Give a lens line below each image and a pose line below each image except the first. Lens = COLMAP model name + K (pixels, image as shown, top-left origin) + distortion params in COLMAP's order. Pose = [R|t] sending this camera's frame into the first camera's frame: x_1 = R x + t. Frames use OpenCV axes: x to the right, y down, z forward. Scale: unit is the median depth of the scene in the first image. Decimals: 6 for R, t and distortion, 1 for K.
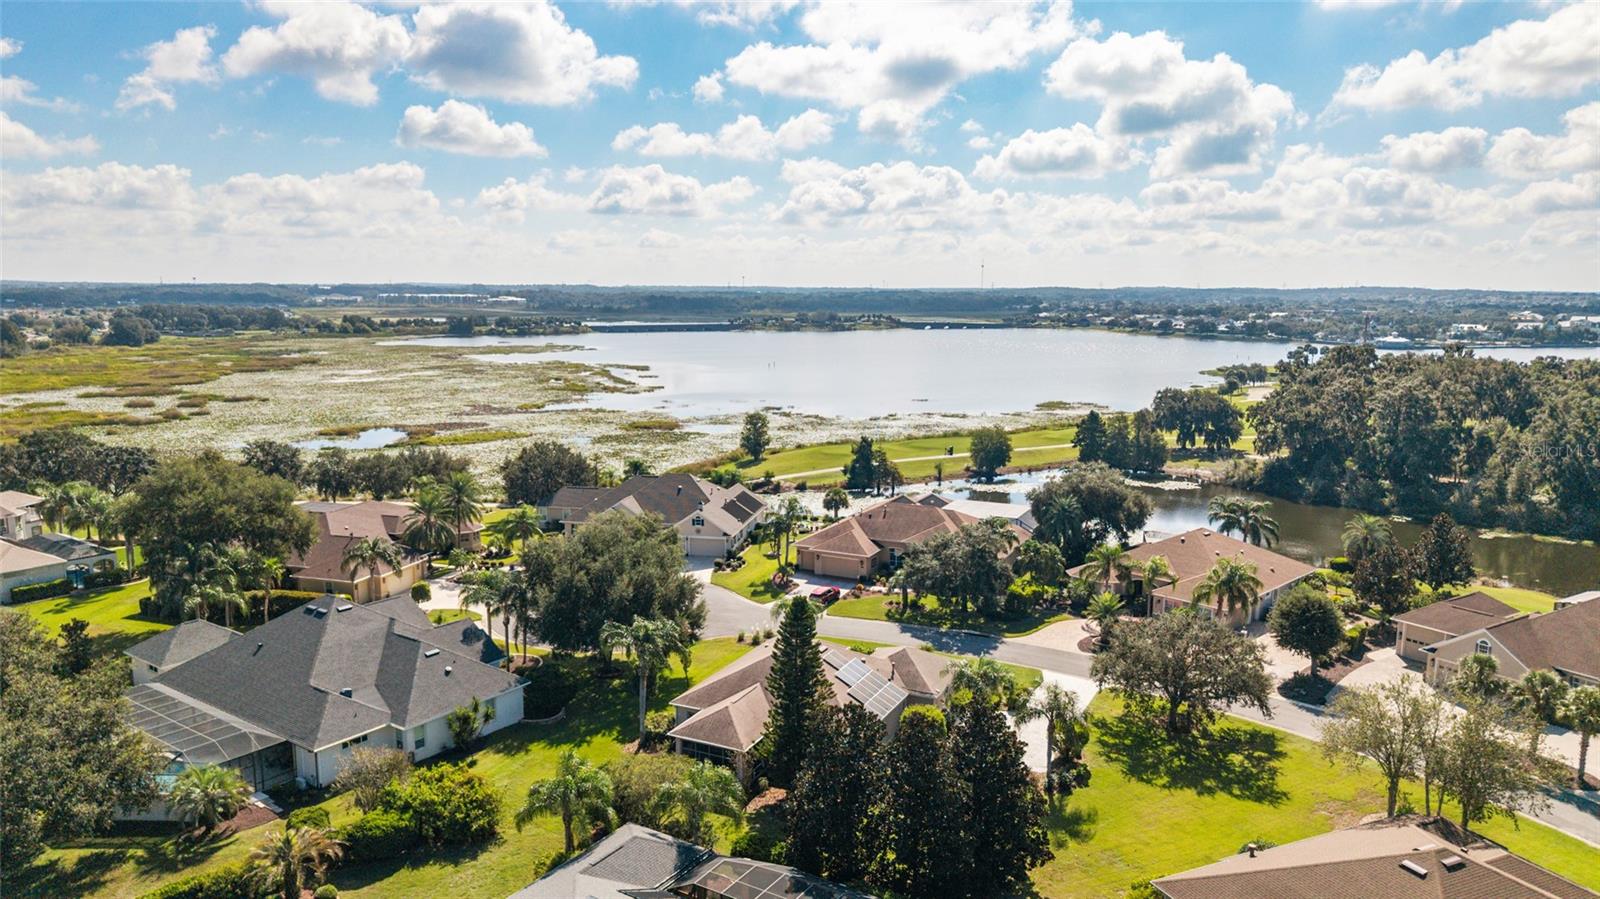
lens RADIAL K [[1104.5, 0, 801.8], [0, 1104.5, 519.2], [0, 0, 1]] dist [0.036752, -0.037840]
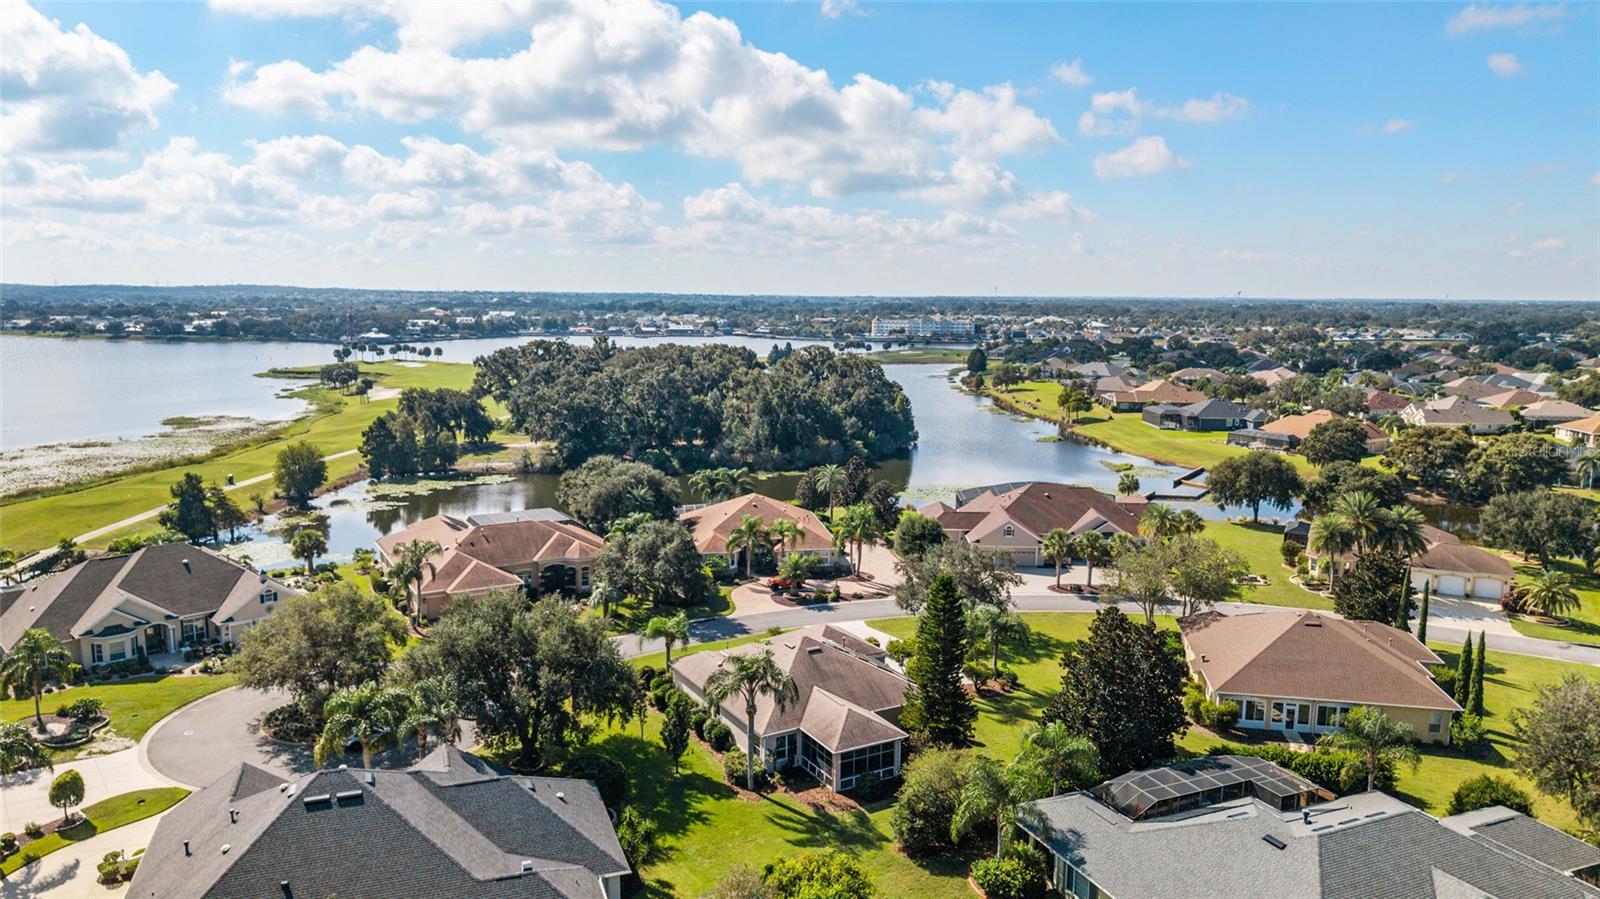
lens RADIAL K [[1104.5, 0, 801.8], [0, 1104.5, 519.2], [0, 0, 1]] dist [0.036752, -0.037840]
pose [[0.548951, -0.170917, 0.818193, -0.370896], [0.168910, 0.981359, 0.091675, -0.042013], [-0.818610, 0.087876, 0.567587, 0.188268]]
